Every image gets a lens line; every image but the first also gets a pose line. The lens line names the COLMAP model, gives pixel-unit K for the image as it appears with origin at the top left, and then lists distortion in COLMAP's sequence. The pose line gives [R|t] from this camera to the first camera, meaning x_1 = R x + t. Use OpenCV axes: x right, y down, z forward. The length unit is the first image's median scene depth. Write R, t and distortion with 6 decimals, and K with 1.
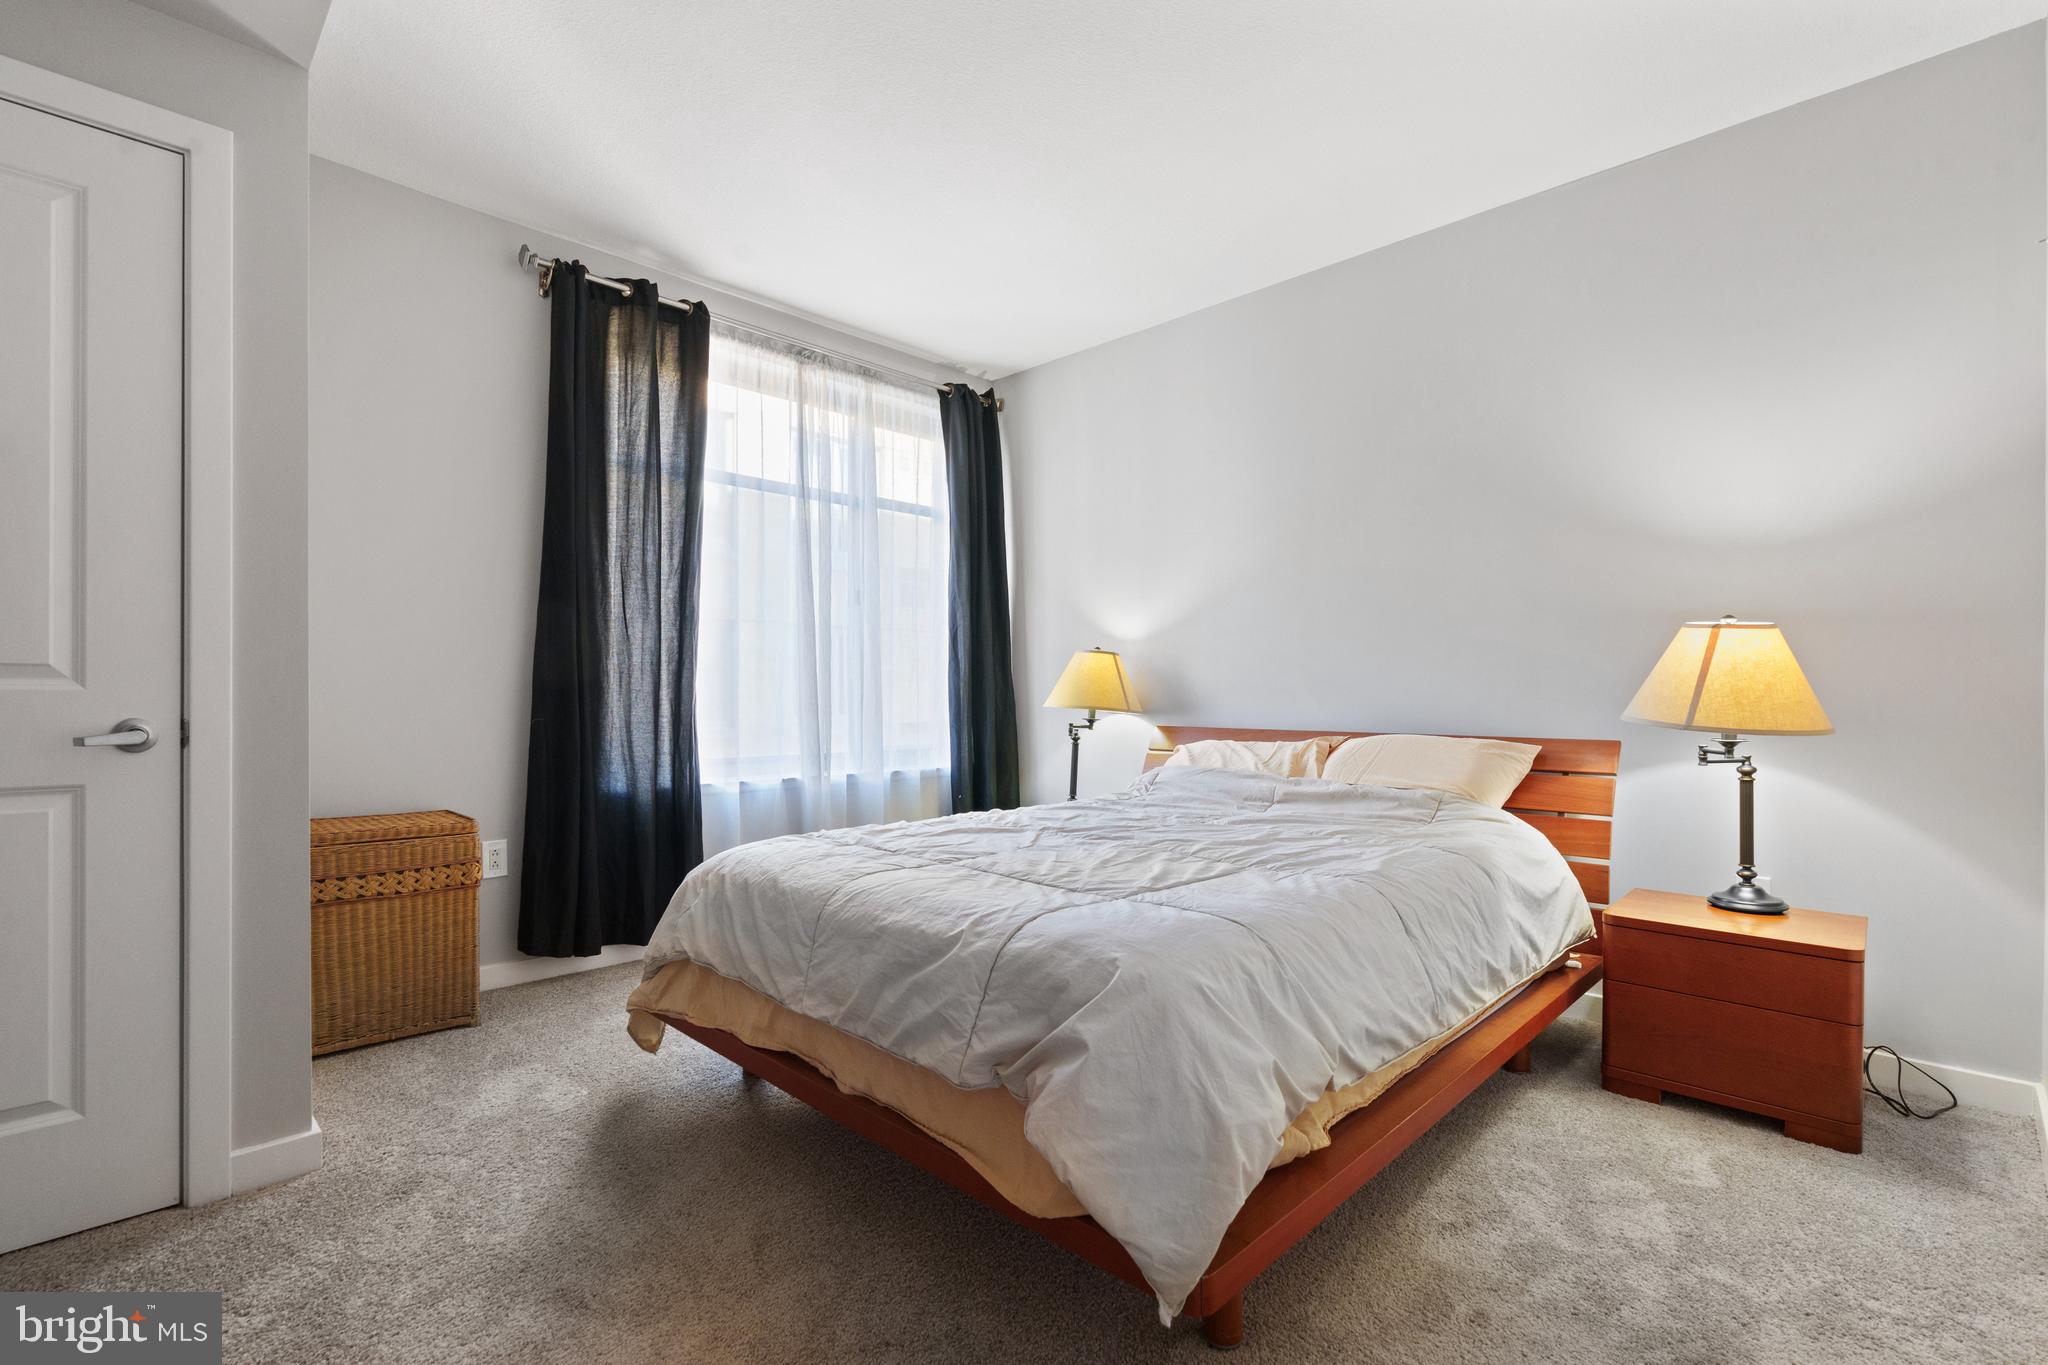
lens RADIAL K [[925.1, 0, 1028.9], [0, 925.1, 688.6], [0, 0, 1]] dist [-0.011418, 0.004087]
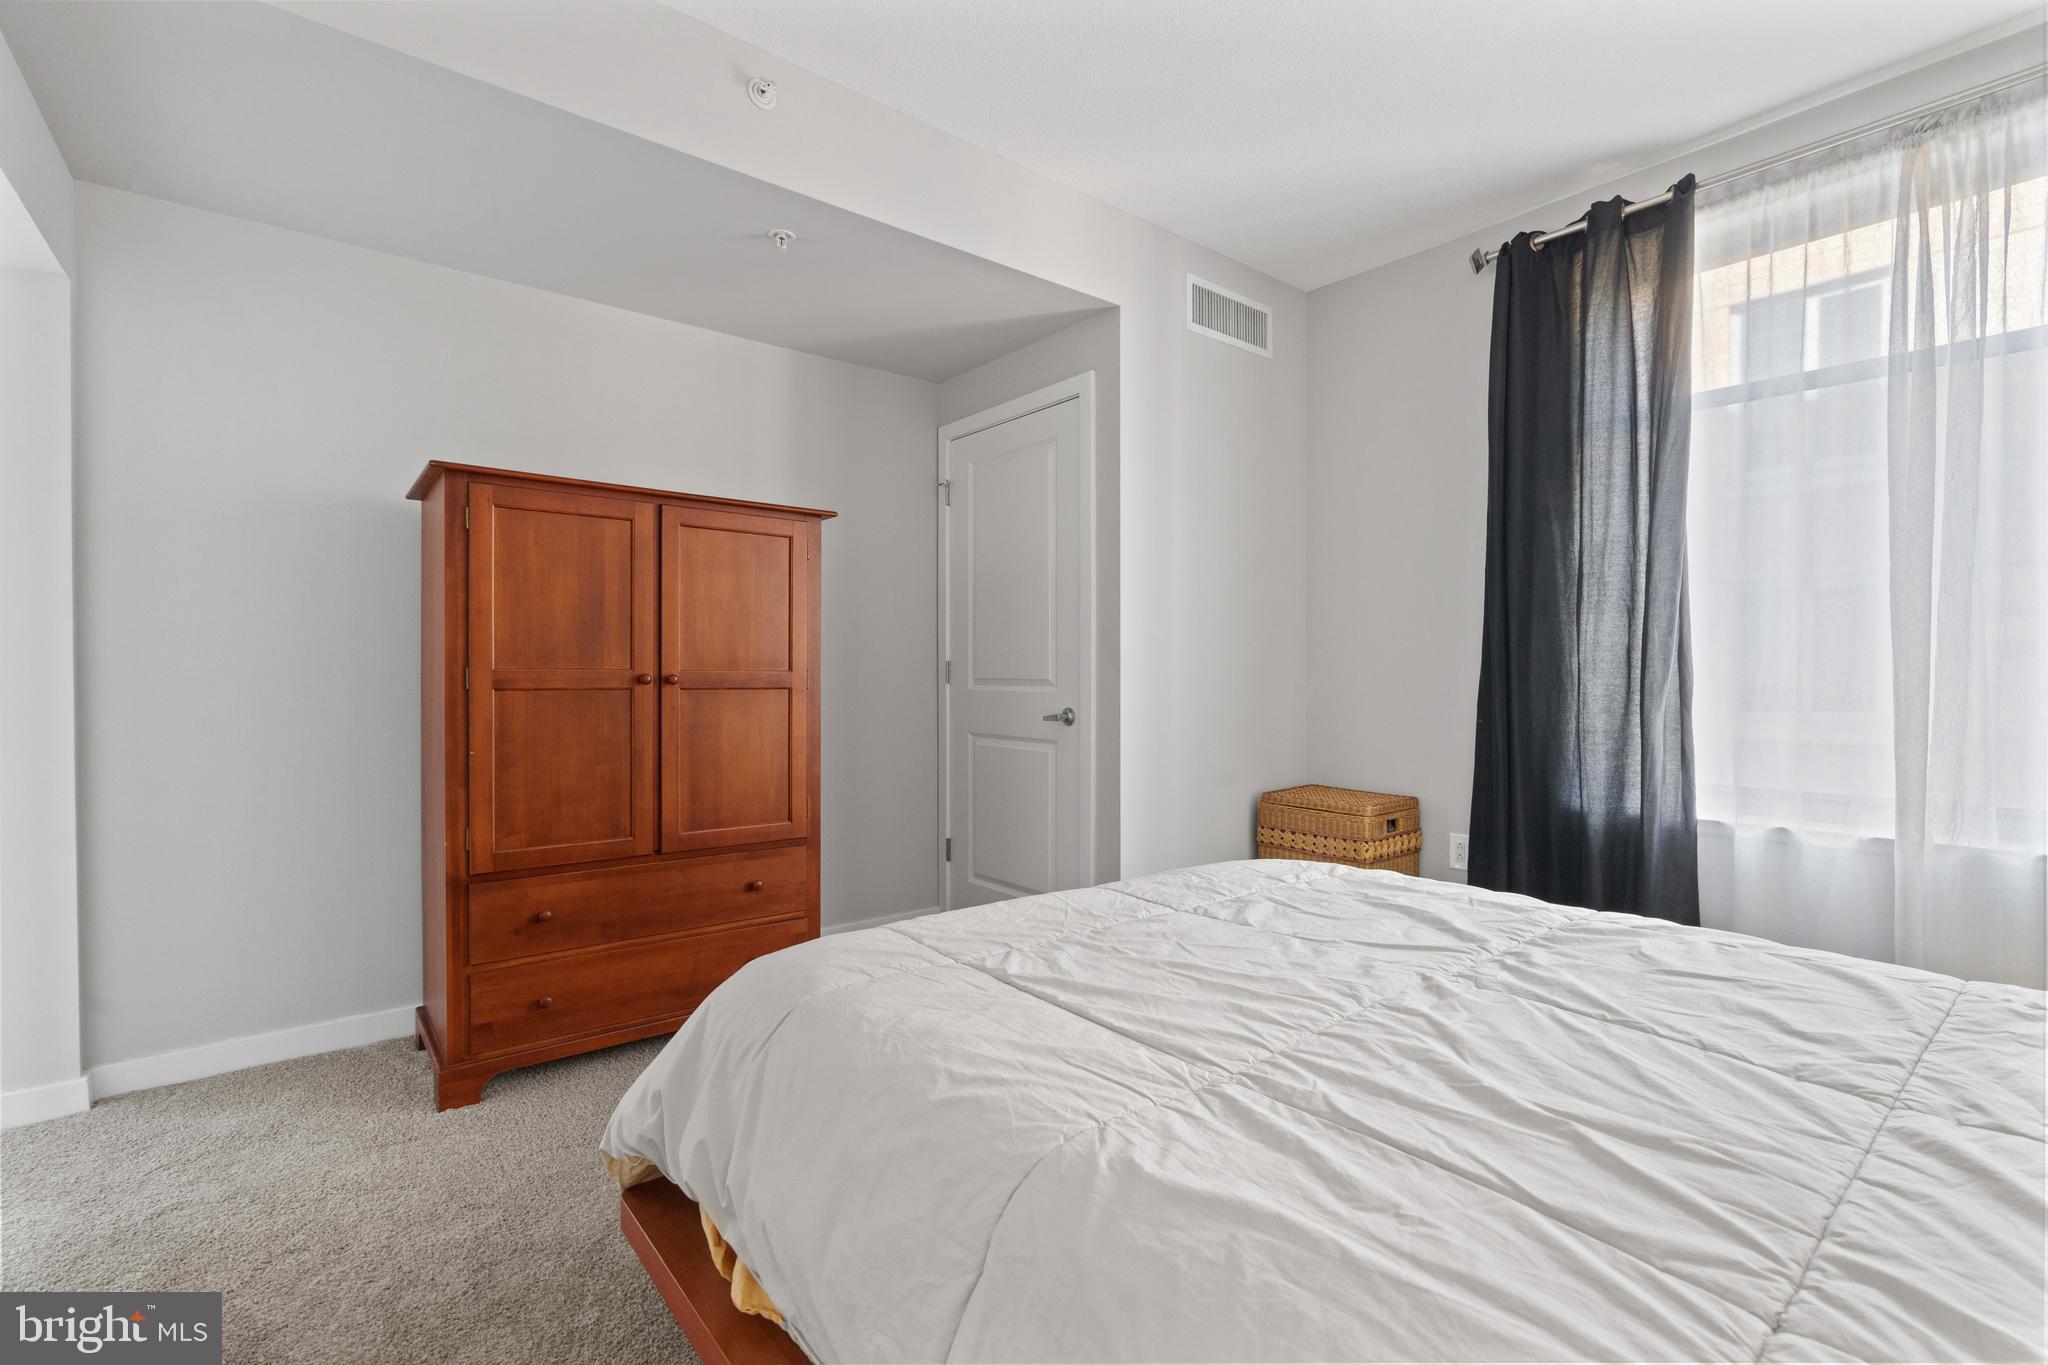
lens RADIAL K [[925.1, 0, 1029.3], [0, 925.1, 691.5], [0, 0, 1]] dist [-0.011418, 0.004087]
pose [[-0.114493, 0.010196, -0.993372, 0.490785], [0.003379, 0.999946, 0.009874, -0.009816], [0.993418, -0.002226, -0.114522, 0.599040]]
